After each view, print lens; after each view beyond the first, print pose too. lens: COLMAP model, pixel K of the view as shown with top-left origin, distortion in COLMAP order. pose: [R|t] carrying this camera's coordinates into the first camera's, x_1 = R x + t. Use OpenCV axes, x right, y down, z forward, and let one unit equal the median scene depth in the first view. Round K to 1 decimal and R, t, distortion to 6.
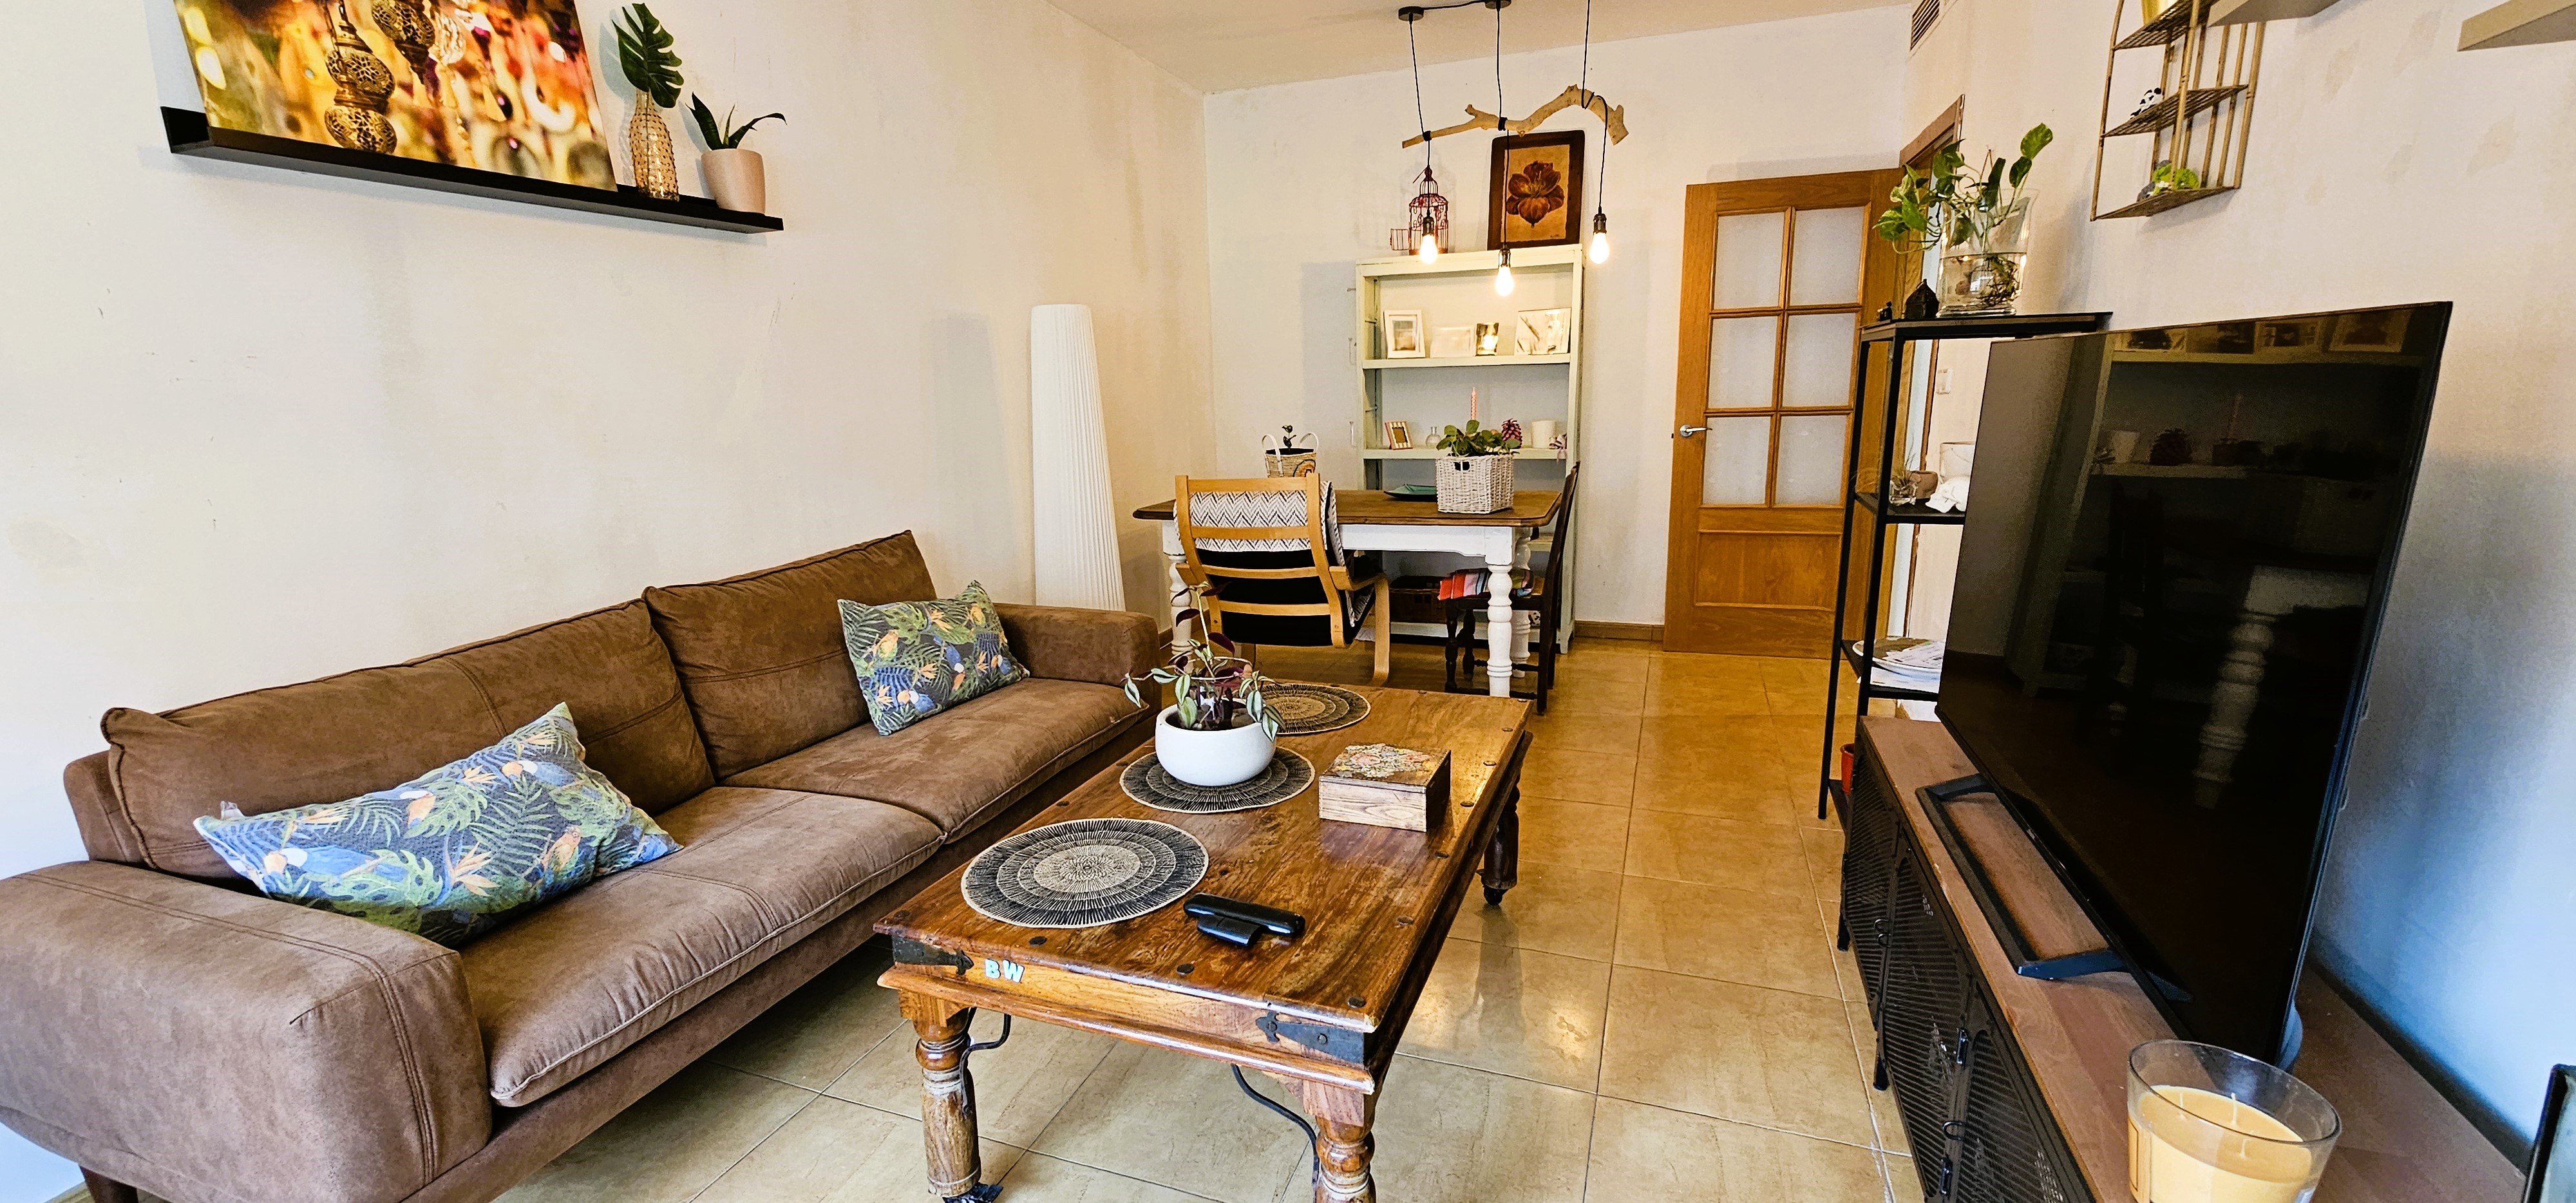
lens RADIAL K [[1057.3, 0, 1285.0], [0, 1057.3, 610.7], [0, 0, 1]] dist [-0.002539, 0.001215]
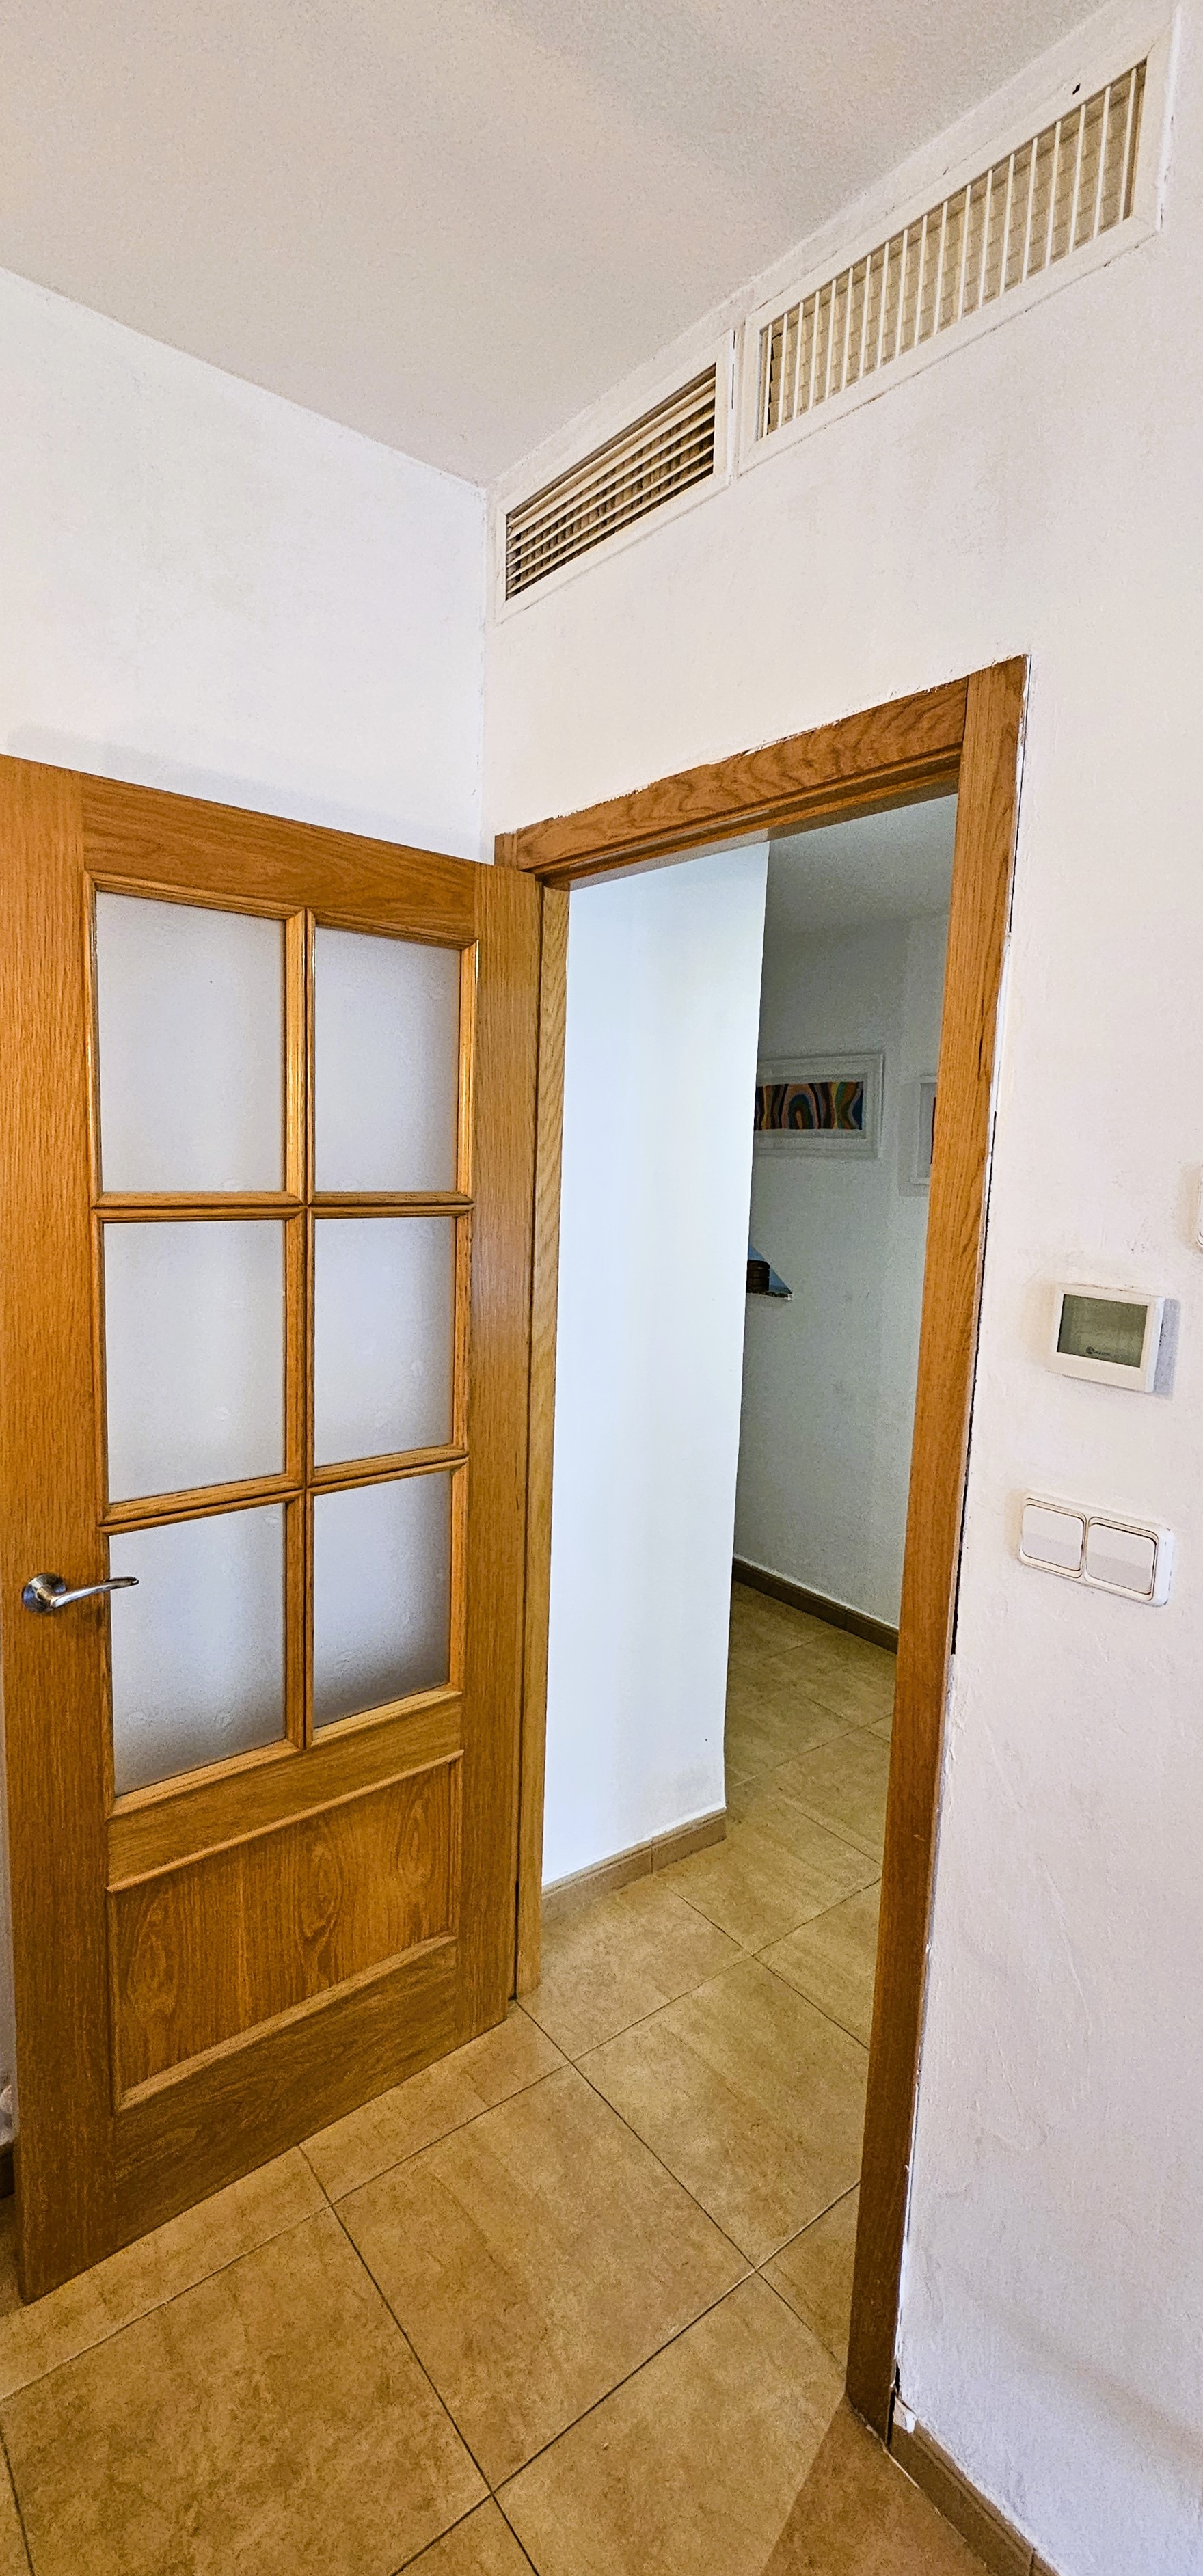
lens RADIAL K [[1124.8, 0, 590.0], [0, 1124.8, 1295.4], [0, 0, 1]] dist [0.009694, 0.000445]
pose [[0.525221, -0.065838, 0.848415, 0.207094], [0.133940, 0.990971, -0.006016, -0.239106], [-0.840359, 0.116796, 0.529297, 0.725837]]
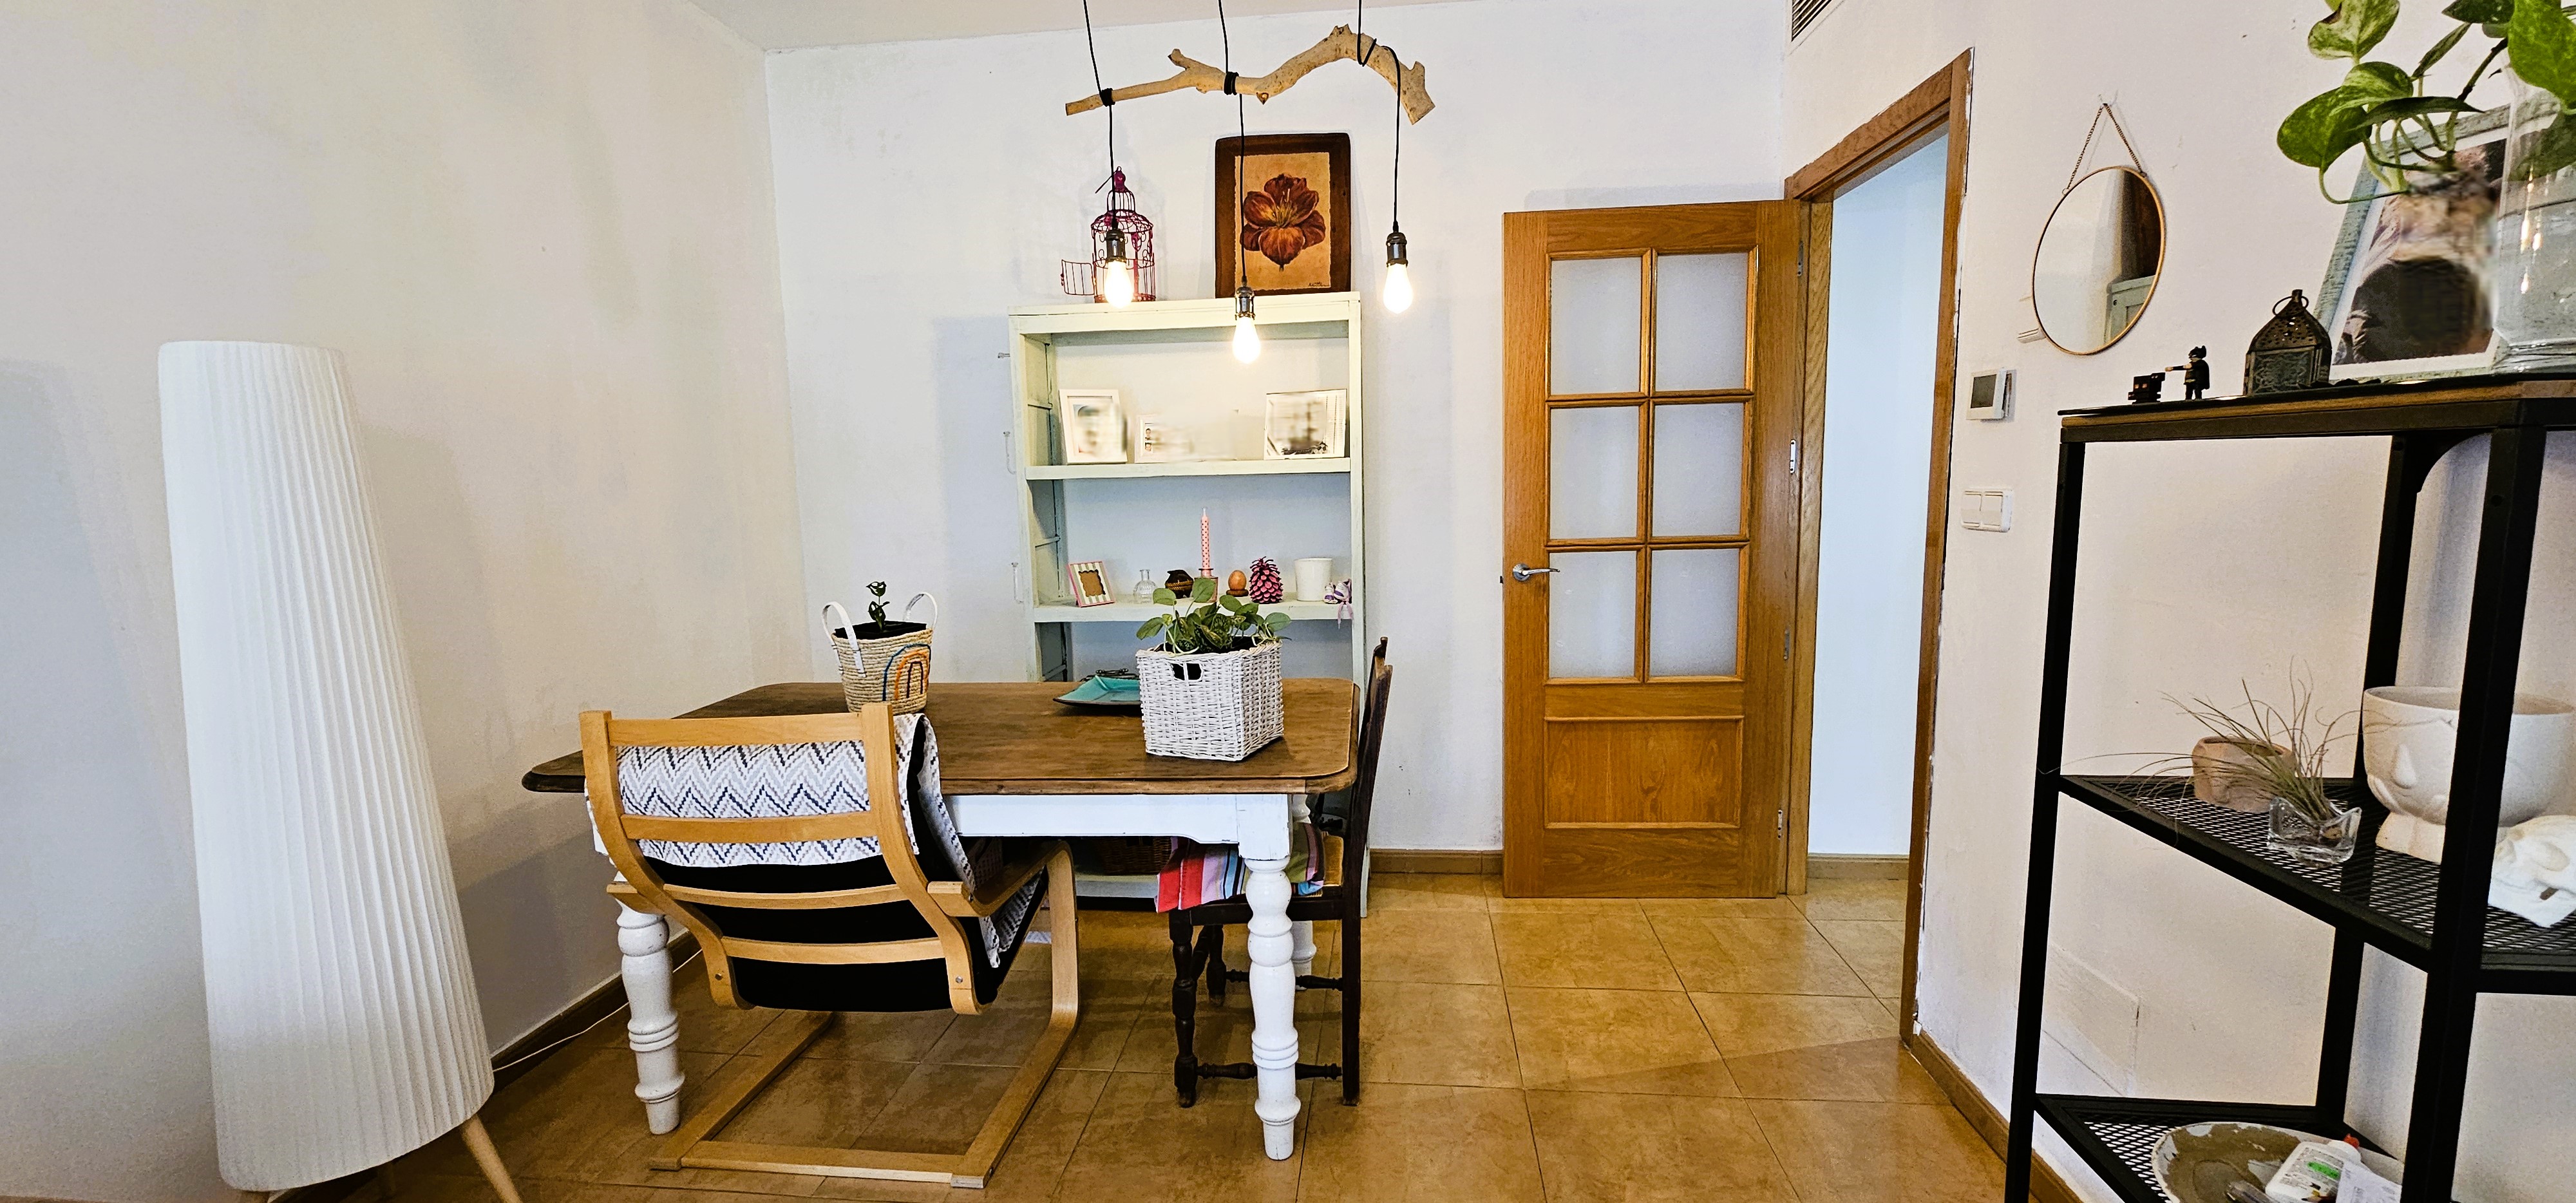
lens RADIAL K [[1057.3, 0, 1287.9], [0, 1057.3, 610.9], [0, 0, 1]] dist [-0.002539, 0.001215]
pose [[0.969536, -0.029505, 0.243166, 0.075850], [0.051507, 0.995081, -0.084627, -0.100856], [-0.239473, 0.094574, 0.966286, 0.406132]]
